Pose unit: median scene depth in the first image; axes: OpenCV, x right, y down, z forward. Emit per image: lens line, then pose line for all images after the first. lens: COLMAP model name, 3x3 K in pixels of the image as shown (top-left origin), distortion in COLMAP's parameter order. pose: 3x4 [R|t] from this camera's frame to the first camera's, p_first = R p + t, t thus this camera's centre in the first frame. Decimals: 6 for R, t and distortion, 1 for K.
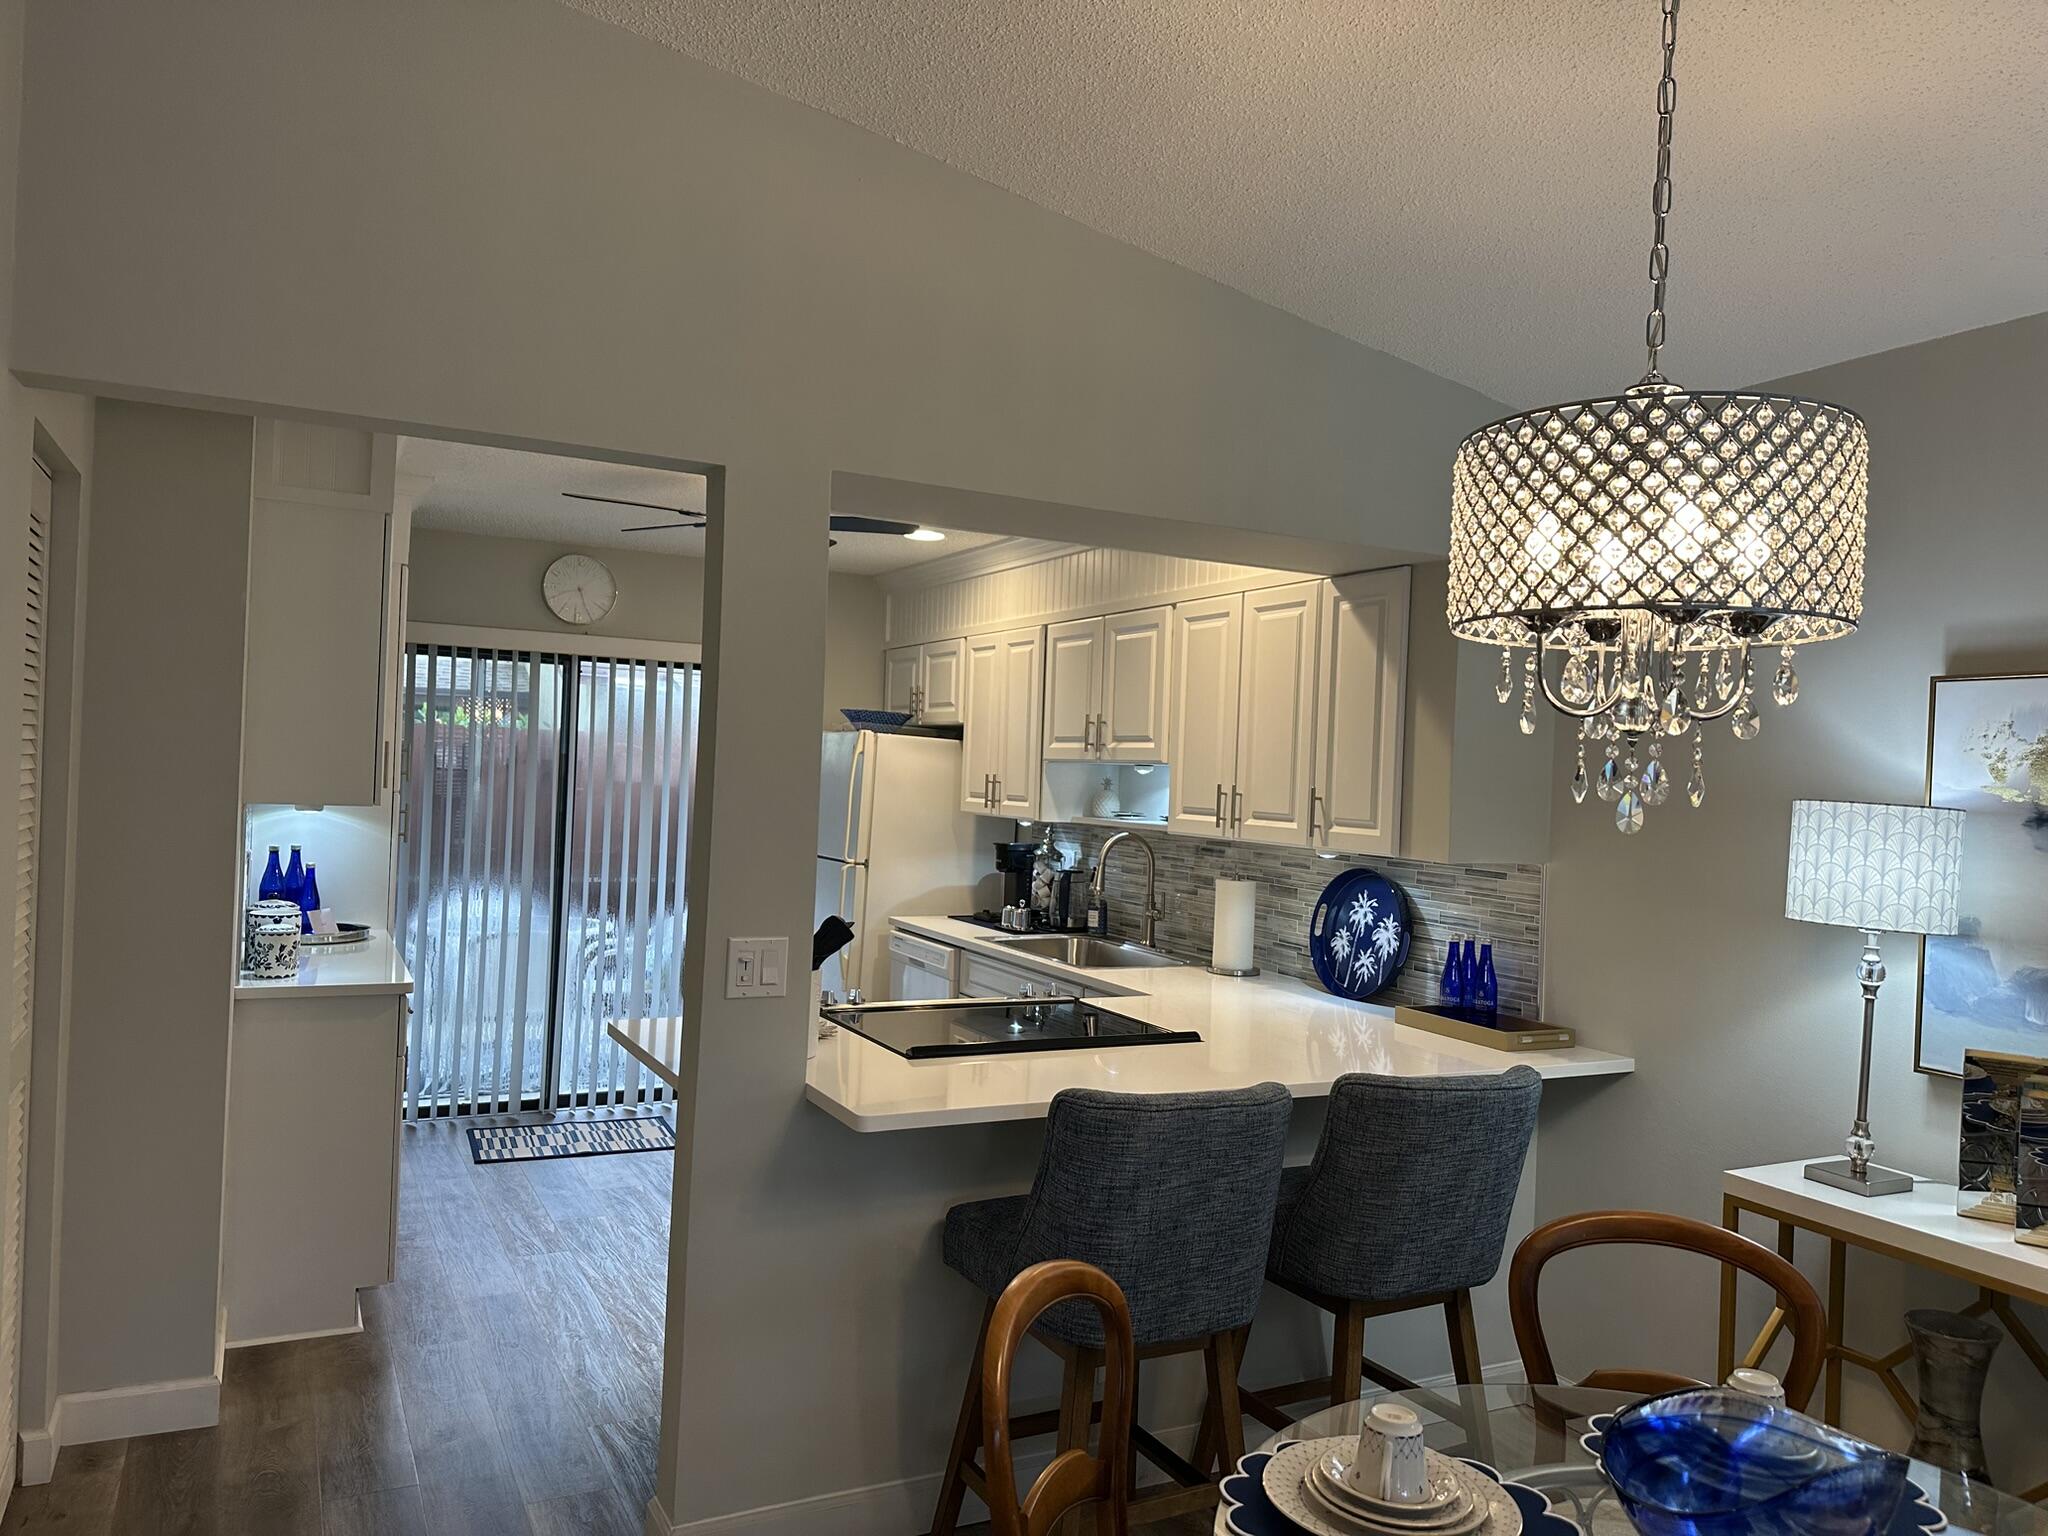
lens RADIAL K [[1422.4, 0, 1023.9], [0, 1422.4, 772.6], [0, 0, 1]] dist [0.169814, -0.244933]
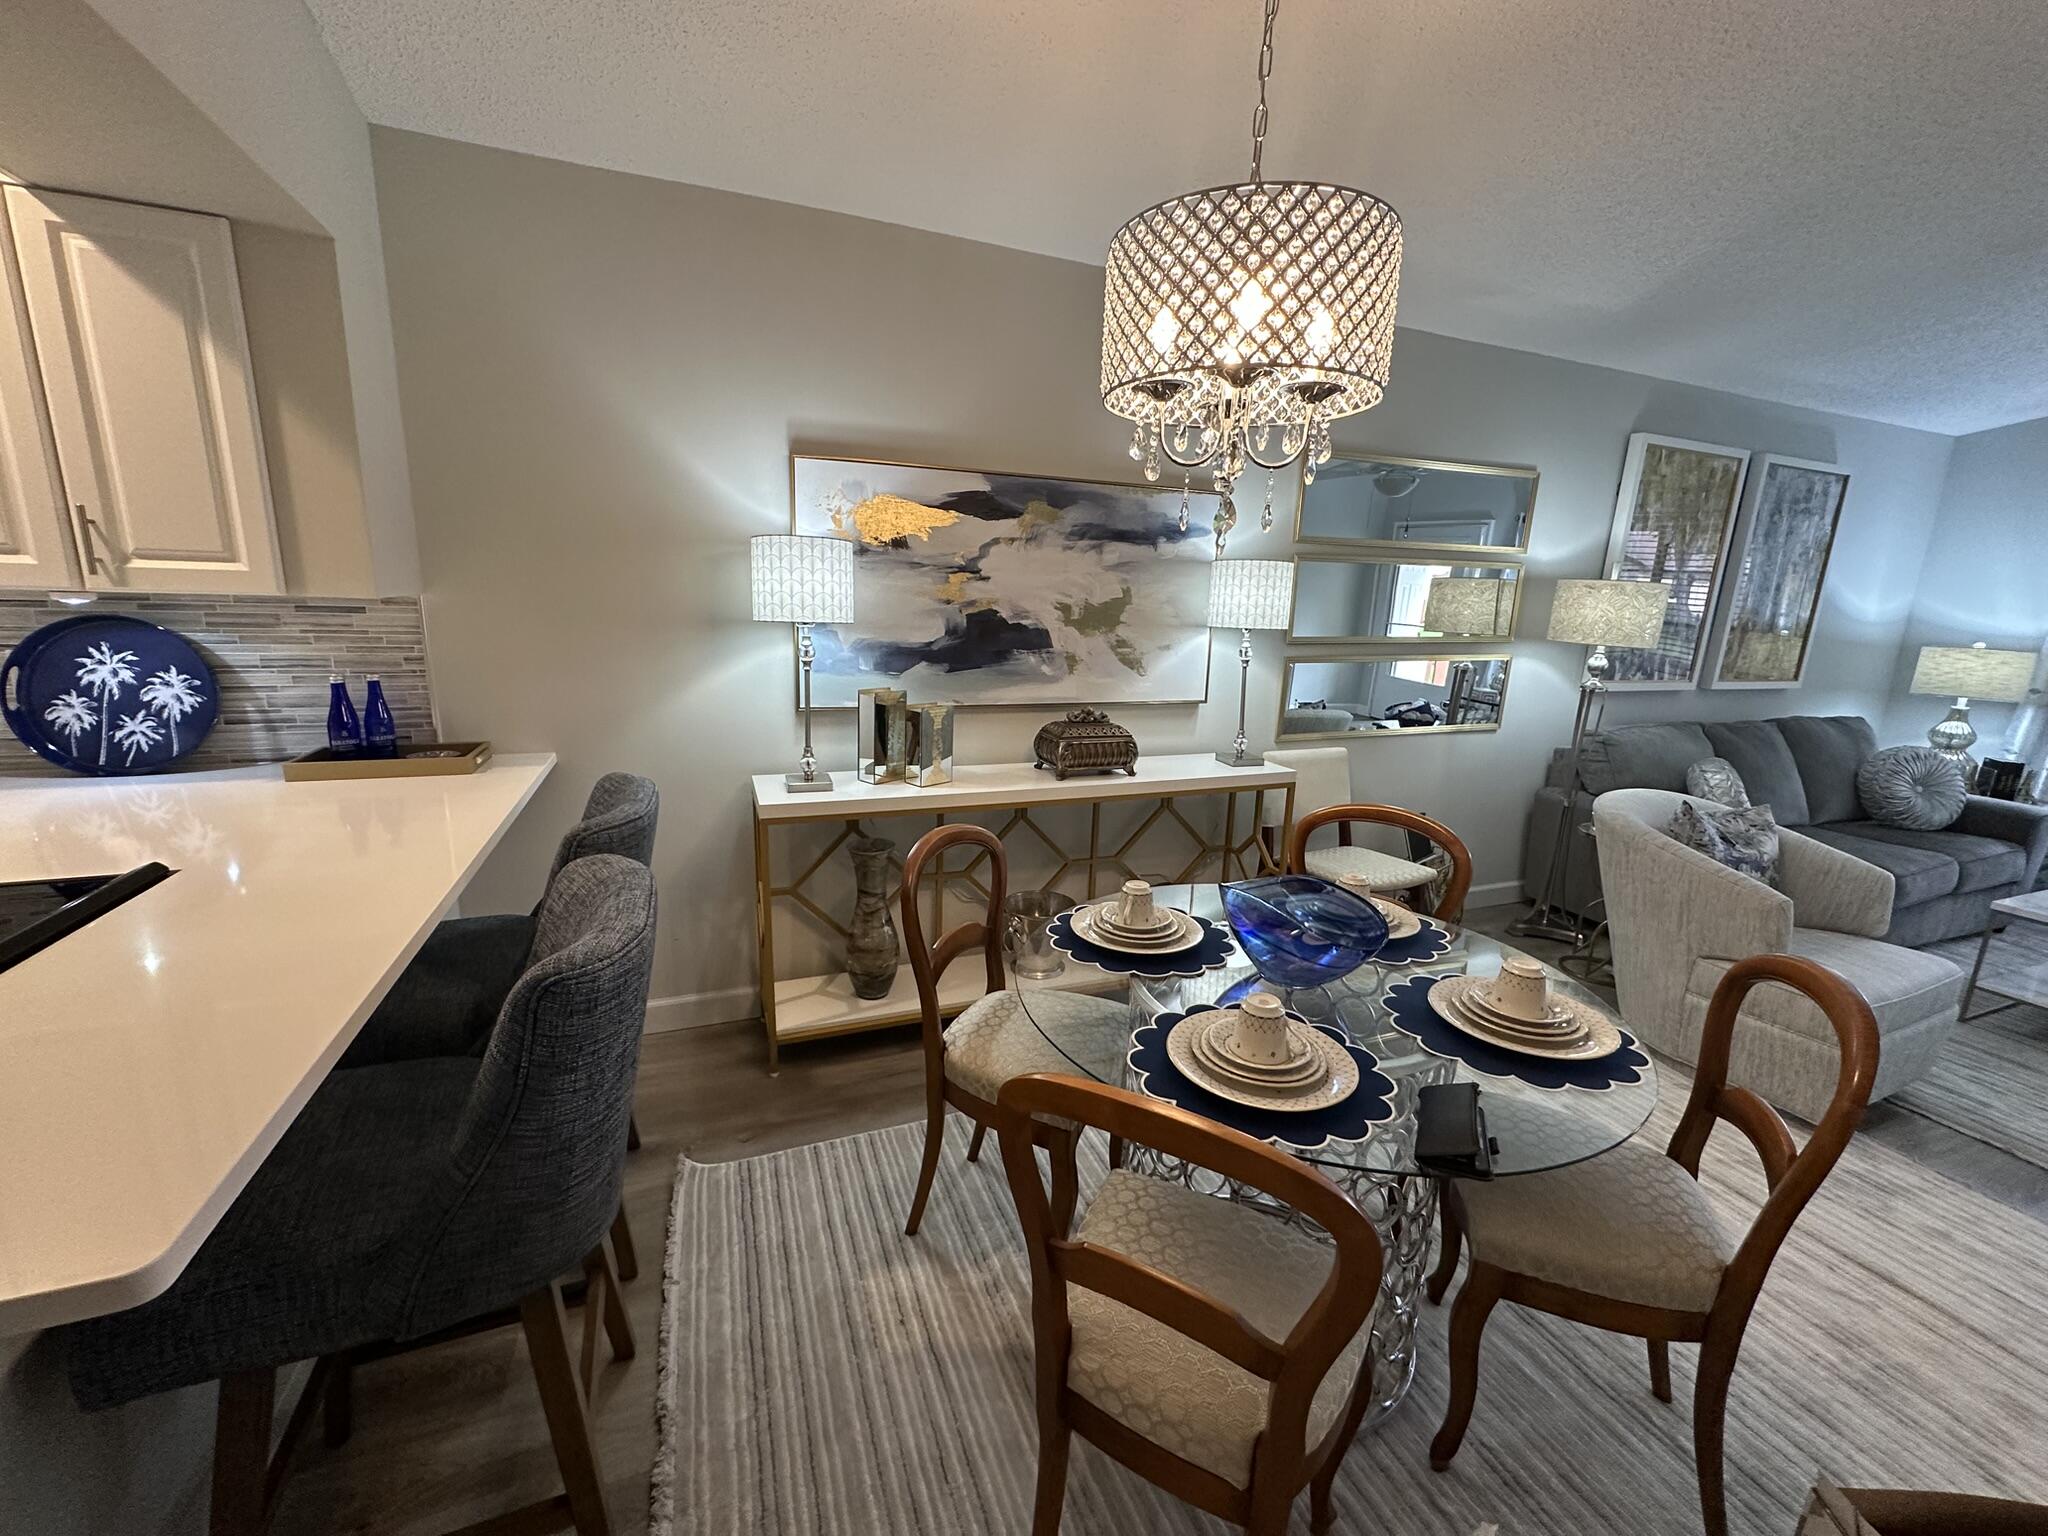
lens RADIAL K [[815.5, 0, 1020.6], [0, 815.5, 767.7], [0, 0, 1]] dist [-0.003522, 0.000744]
pose [[0.106060, -0.250252, 0.962354, -0.151869], [-0.030348, 0.966547, 0.254687, 0.016701], [-0.993896, -0.056217, 0.094918, 0.405887]]
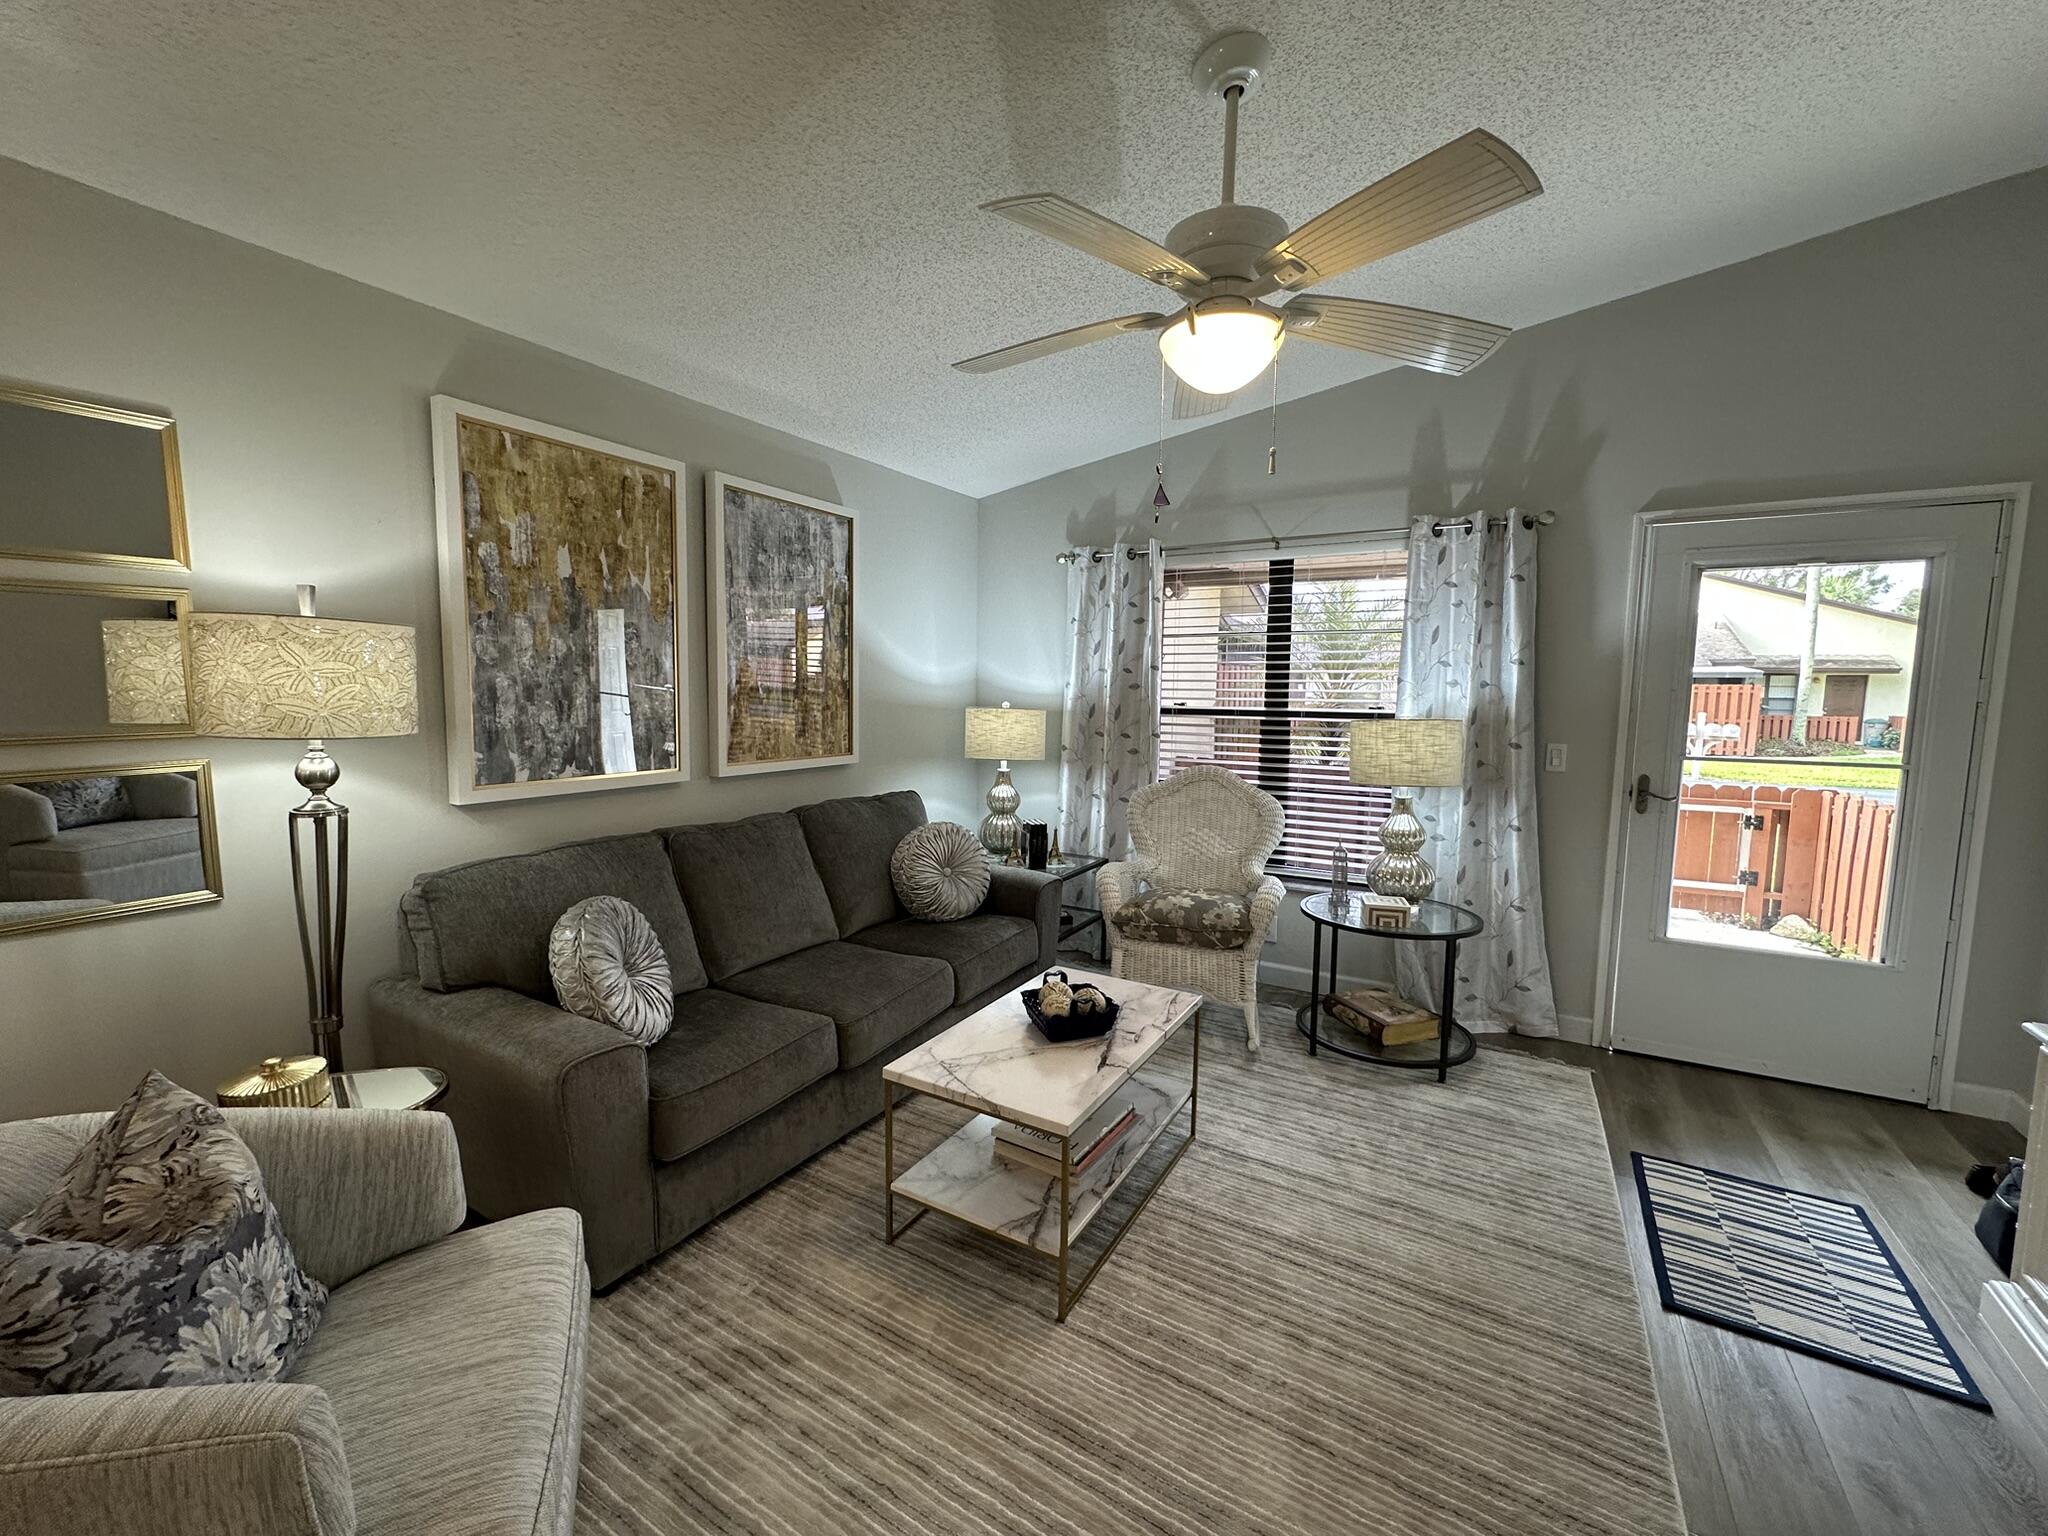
lens RADIAL K [[815.5, 0, 1020.6], [0, 815.5, 767.7], [0, 0, 1]] dist [-0.003522, 0.000744]
pose [[-0.522344, -0.132389, 0.842396, 0.118449], [-0.032124, 0.990229, 0.135702, 0.031456], [-0.852130, 0.043822, -0.521493, -0.128418]]
